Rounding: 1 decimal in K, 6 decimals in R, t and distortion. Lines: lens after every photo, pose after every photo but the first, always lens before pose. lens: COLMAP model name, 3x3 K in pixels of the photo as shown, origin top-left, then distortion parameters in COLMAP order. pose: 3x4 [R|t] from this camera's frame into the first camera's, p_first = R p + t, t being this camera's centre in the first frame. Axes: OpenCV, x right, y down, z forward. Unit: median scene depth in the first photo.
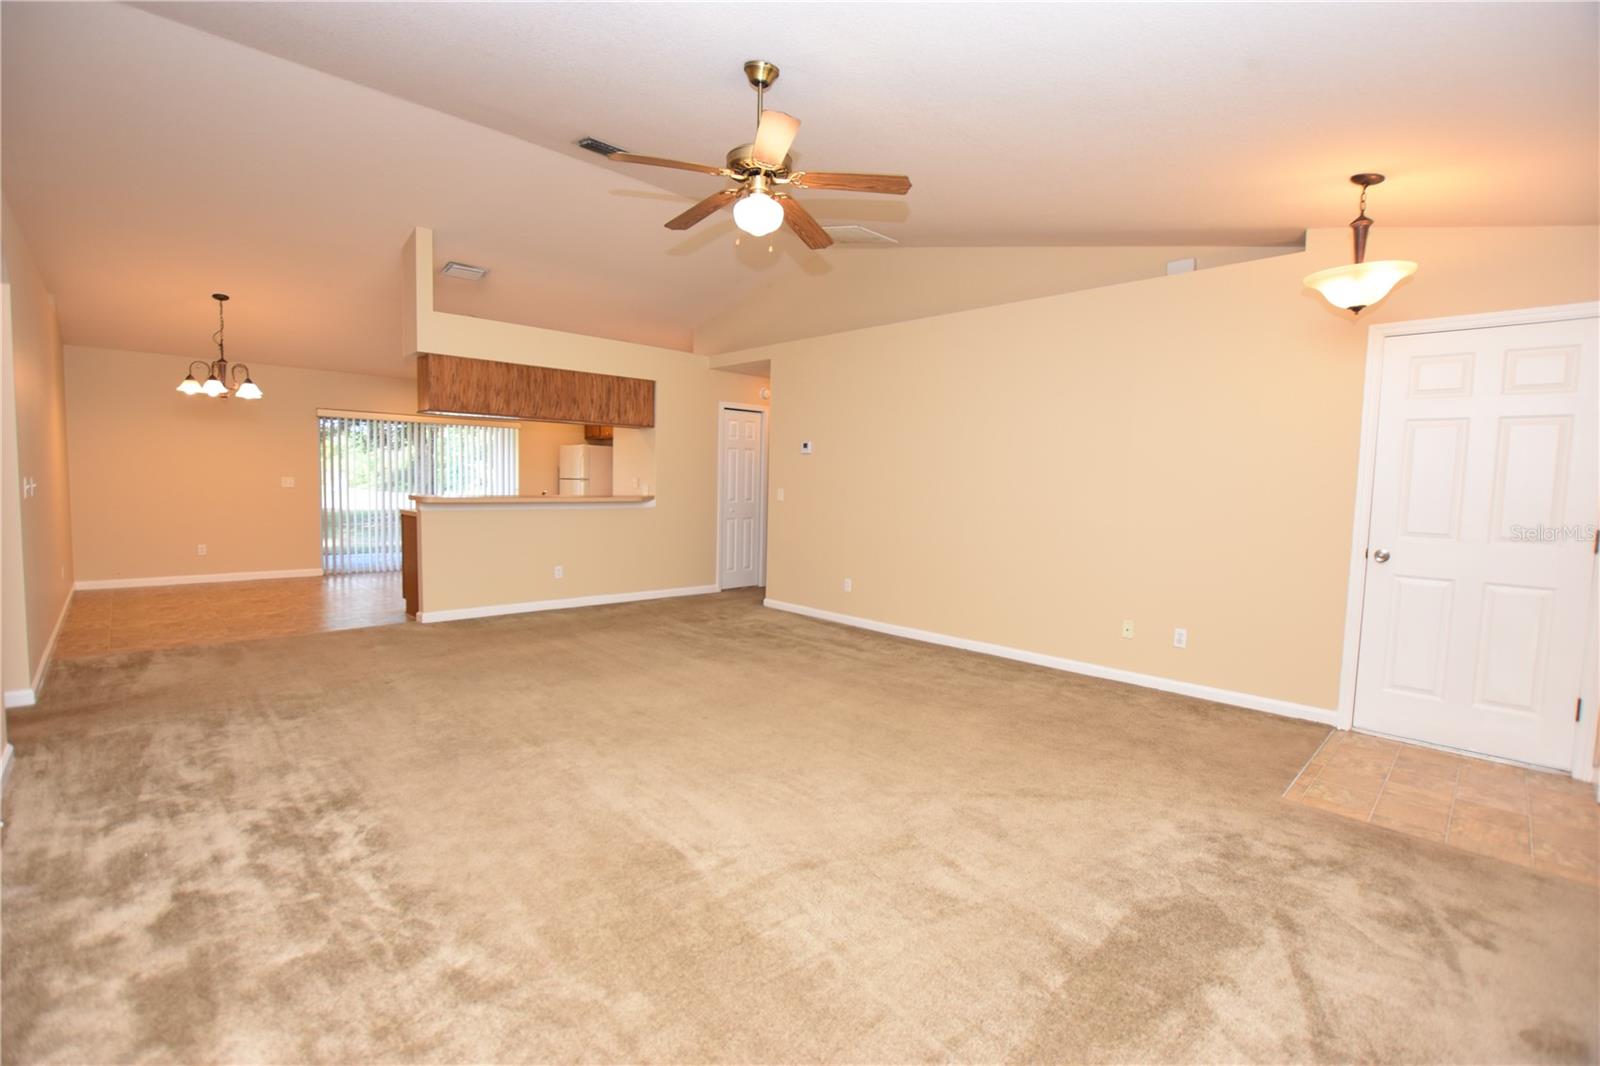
lens RADIAL K [[700.0, 0, 768.7], [0, 700.0, 551.1], [0, 0, 1]] dist [-0.030596, -0.000107]
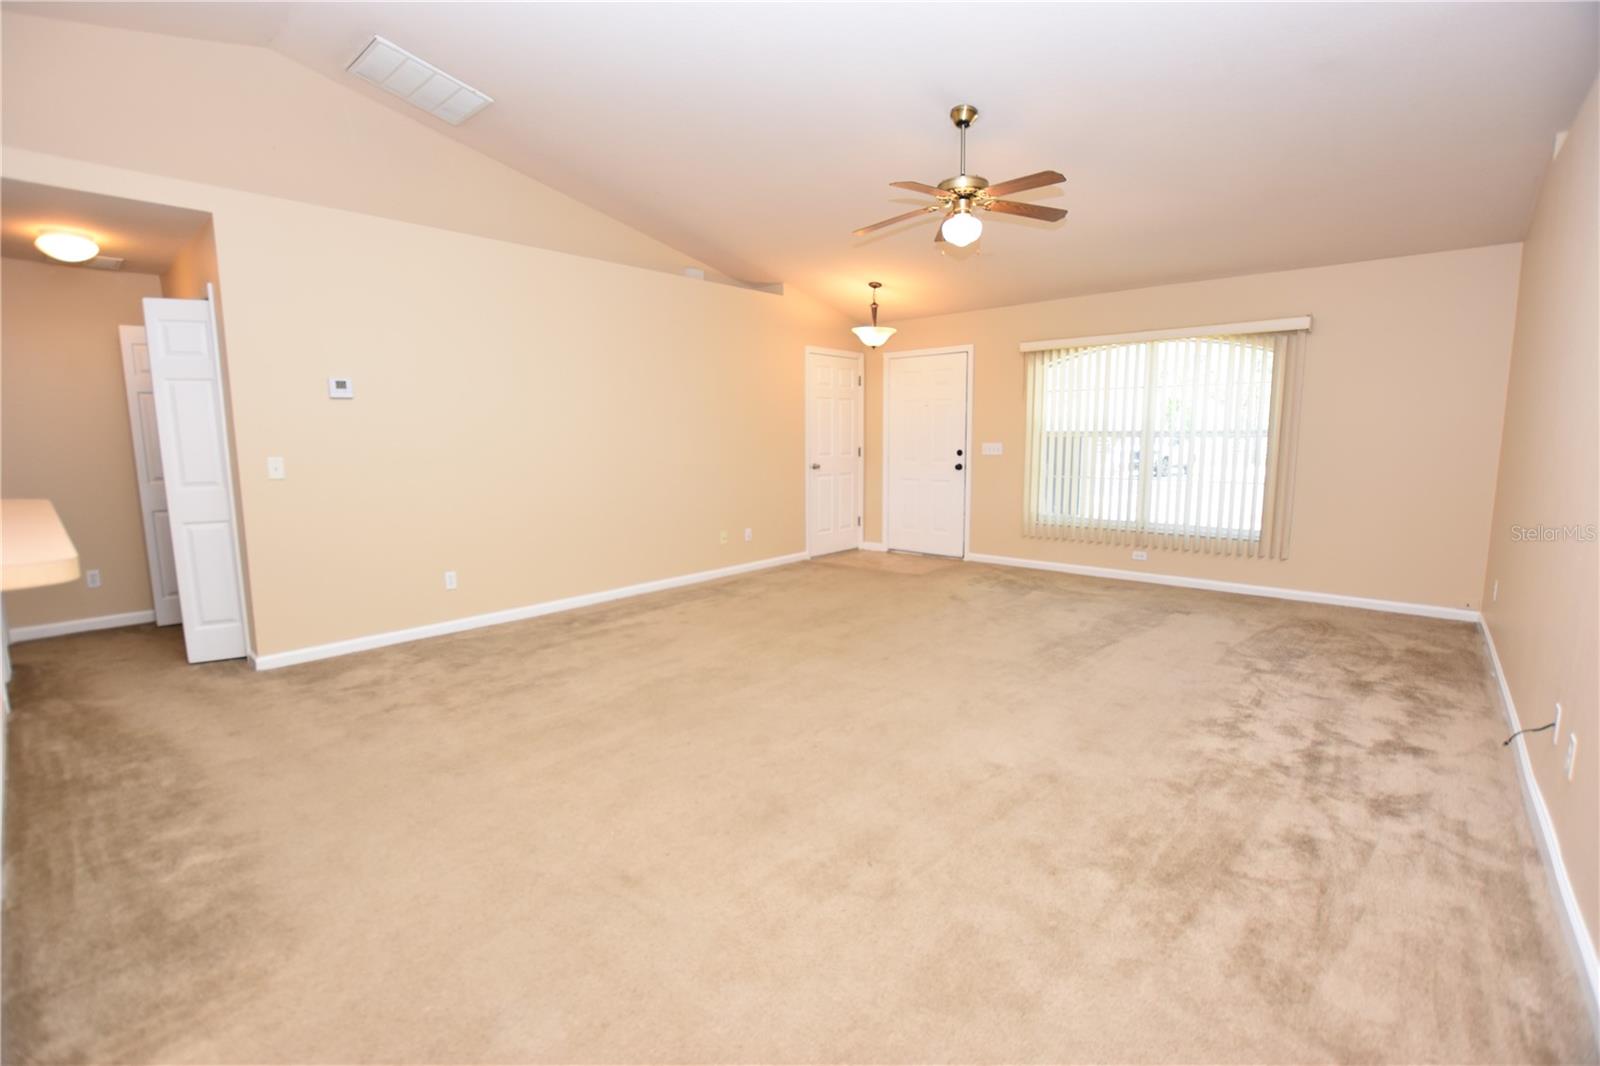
lens RADIAL K [[708.0, 0, 795.7], [0, 708.0, 513.5], [0, 0, 1]] dist [-0.018494, 0.000273]
pose [[-0.092047, -0.131016, 0.987098, -0.525924], [0.107507, 0.984204, 0.140657, -0.071802], [-0.989934, 0.119067, -0.076508, 0.571644]]
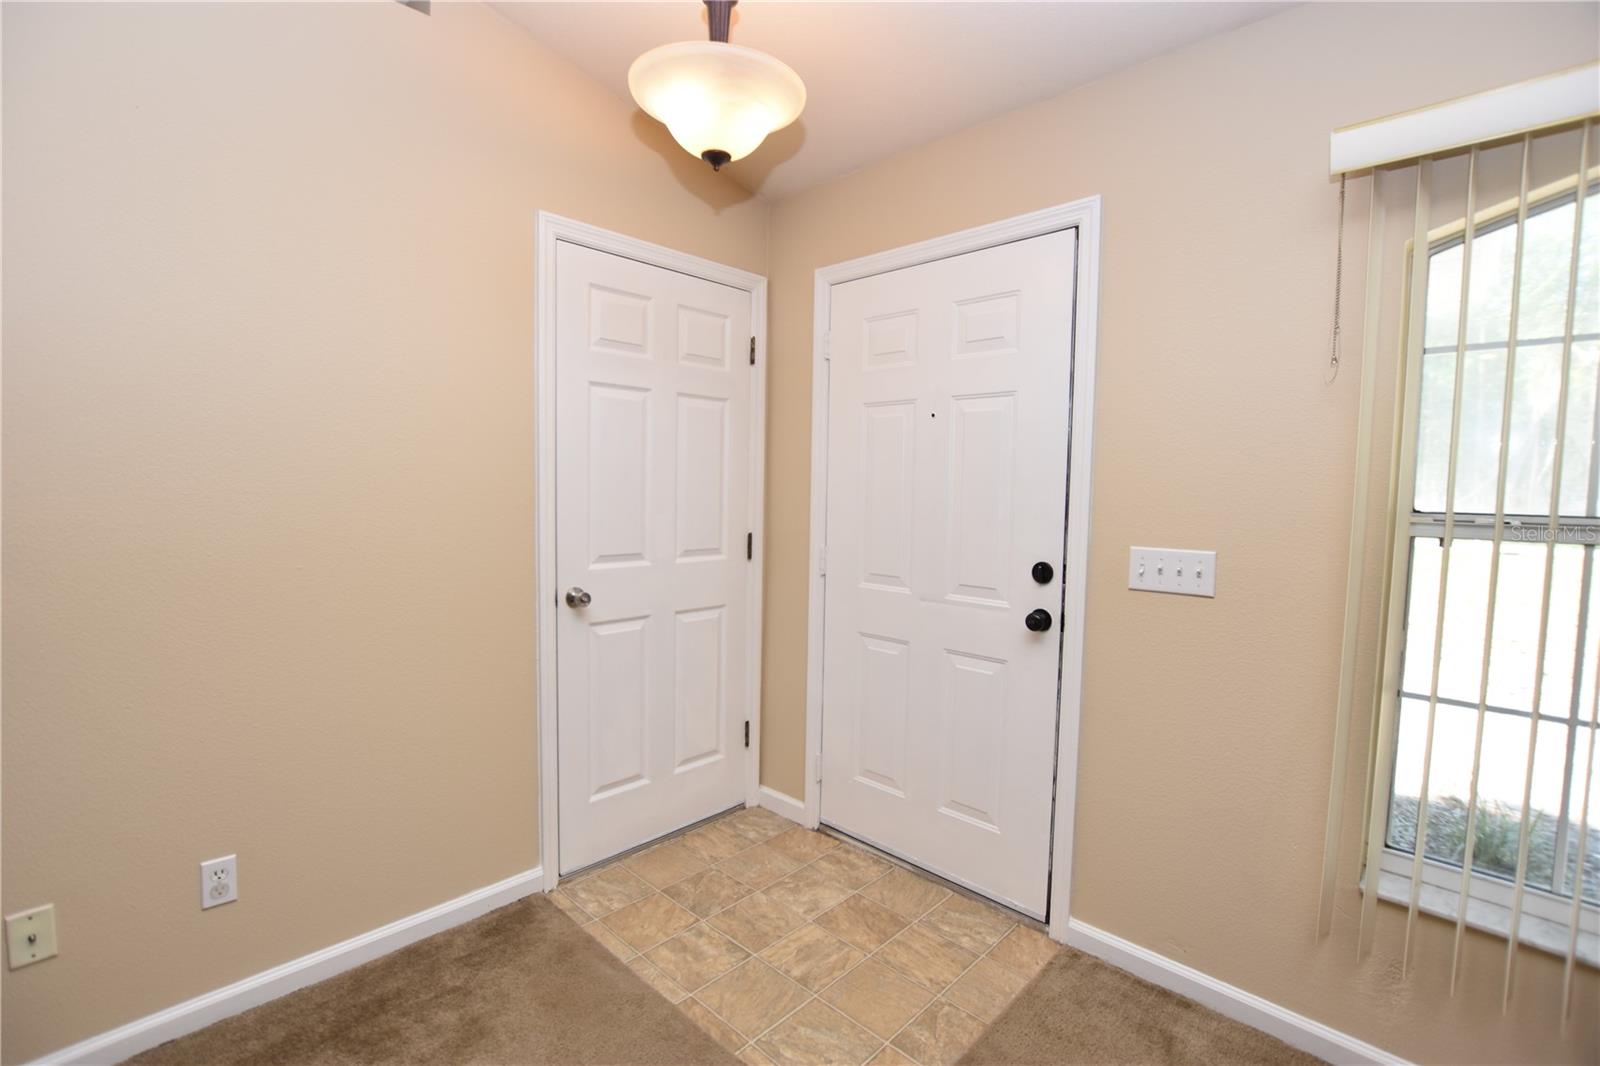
lens RADIAL K [[713.1, 0, 795.2], [0, 713.1, 534.2], [0, 0, 1]] dist [-0.020955, 0.000850]
pose [[-0.060054, -0.083996, 0.994655, 0.113338], [0.082331, 0.992641, 0.088796, -0.043539], [-0.994794, 0.087223, -0.052697, 0.386617]]
